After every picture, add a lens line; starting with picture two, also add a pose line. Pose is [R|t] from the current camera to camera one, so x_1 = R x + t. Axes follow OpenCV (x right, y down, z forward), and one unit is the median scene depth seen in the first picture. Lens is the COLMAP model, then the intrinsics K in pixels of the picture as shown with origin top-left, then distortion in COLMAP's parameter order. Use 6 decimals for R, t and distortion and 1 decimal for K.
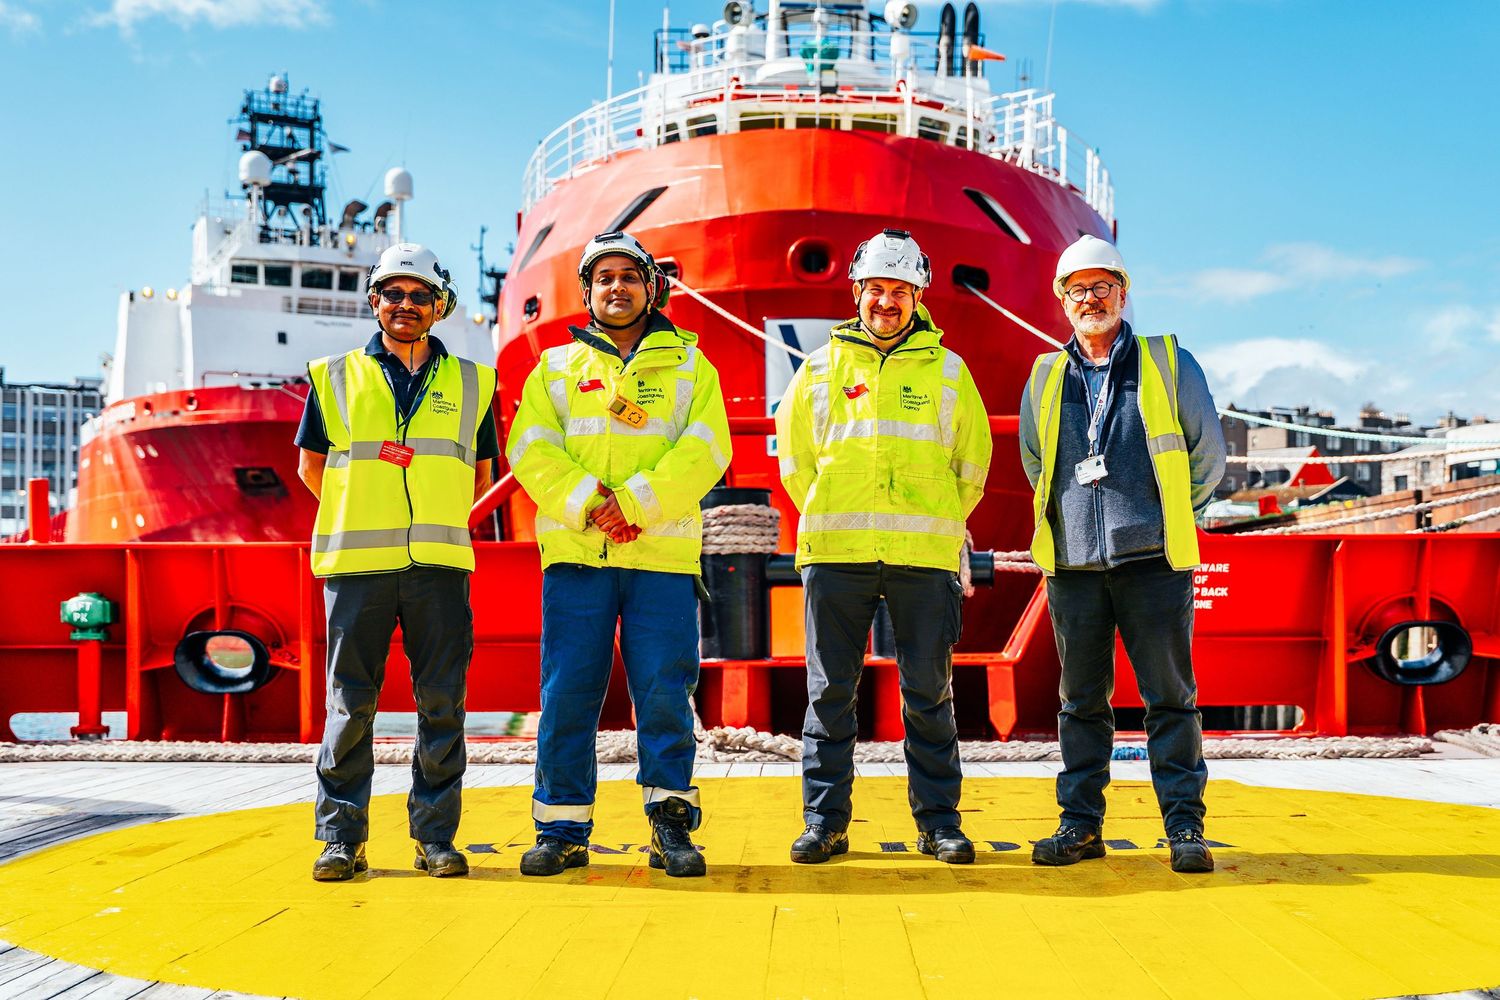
lens RADIAL K [[1750.8, 0, 791.7], [0, 1750.8, 614.7], [0, 0, 1]] dist [-0.016541, 0.000000]
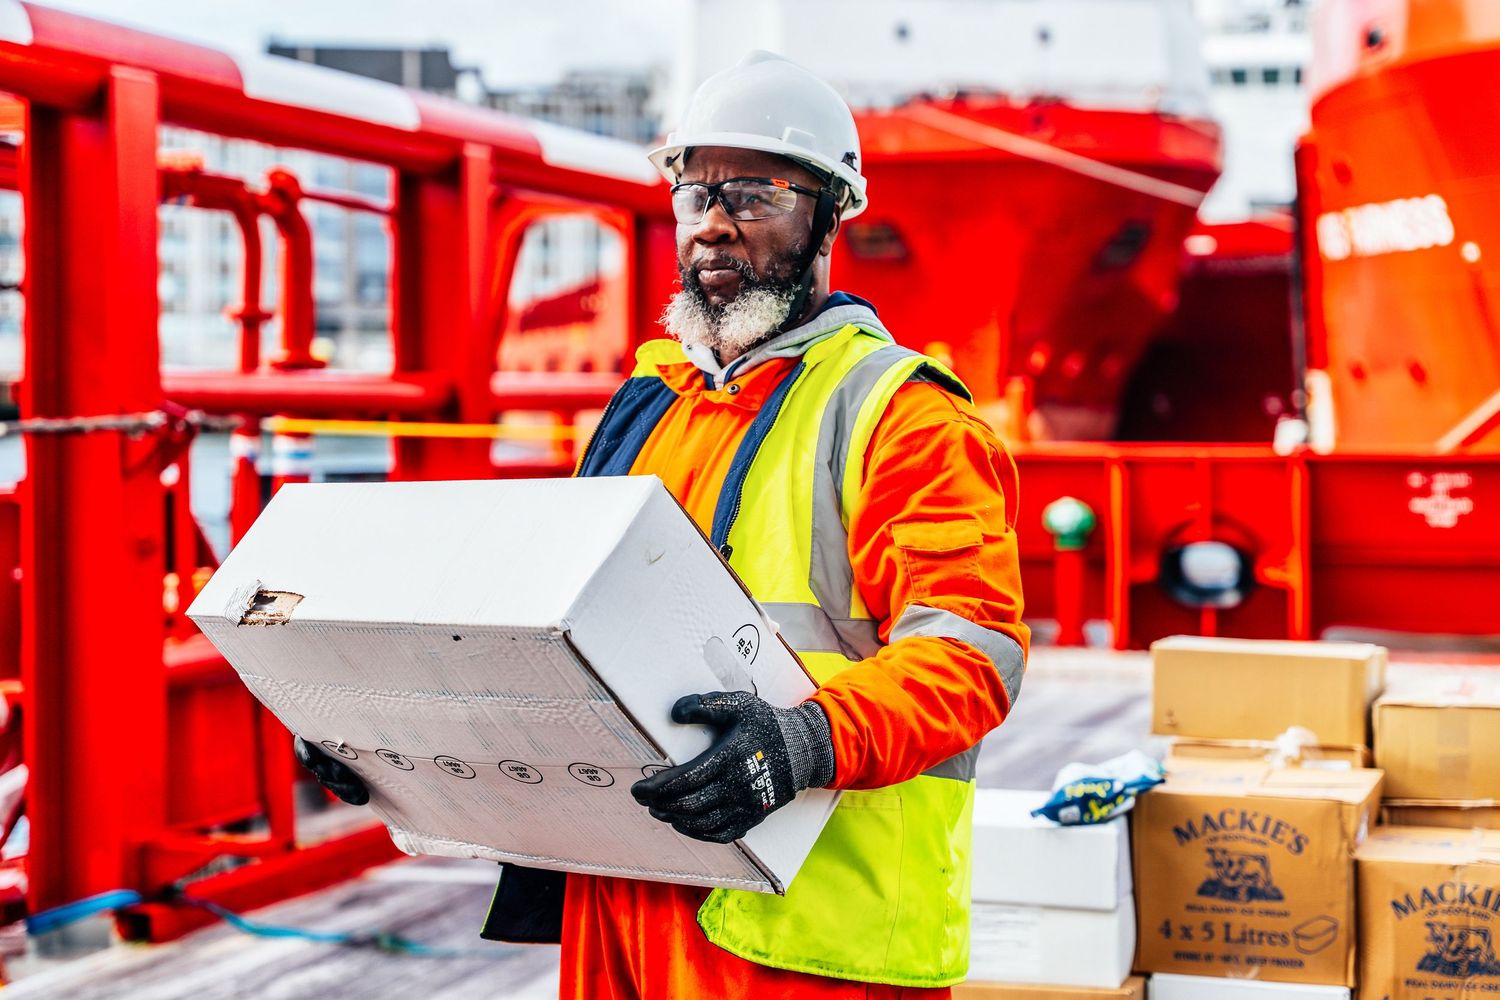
lens RADIAL K [[2663.9, 0, 745.3], [0, 2663.9, 488.2], [0, 0, 1]] dist [0.036865, 0.000000]
pose [[0.946863, 0.004388, -0.321607, -0.098591], [0.004574, 0.999622, 0.027104, -0.059226], [0.321605, -0.027134, 0.946485, -0.450854]]
